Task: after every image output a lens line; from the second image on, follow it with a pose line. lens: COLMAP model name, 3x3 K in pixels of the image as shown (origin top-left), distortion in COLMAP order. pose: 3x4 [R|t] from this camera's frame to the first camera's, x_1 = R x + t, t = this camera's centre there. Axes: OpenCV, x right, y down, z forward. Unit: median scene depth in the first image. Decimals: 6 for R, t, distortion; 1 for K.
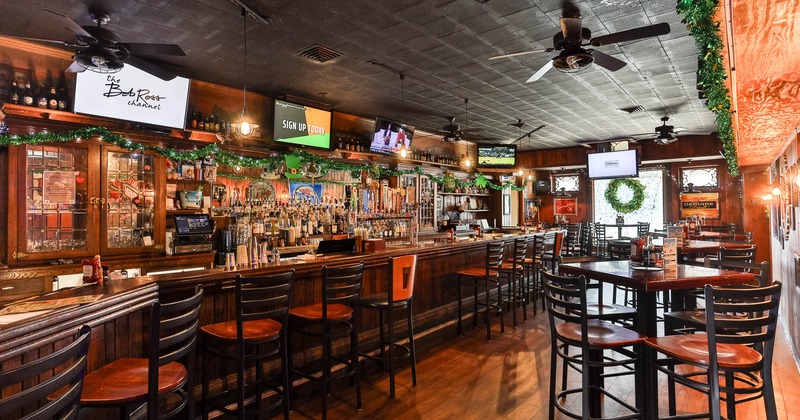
lens RADIAL K [[416.1, 0, 401.3], [0, 416.1, 198.6], [0, 0, 1]] dist [-0.001960, 0.000327]
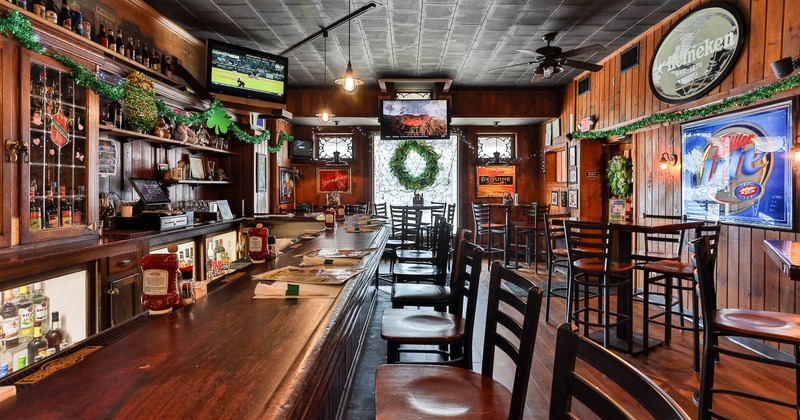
lens RADIAL K [[416.1, 0, 401.3], [0, 416.1, 198.6], [0, 0, 1]] dist [-0.001960, 0.000327]
pose [[0.769479, -0.006020, 0.638643, 0.050384], [-0.024272, 0.998958, 0.038661, 0.024065], [-0.638210, -0.045250, 0.768531, 0.494658]]
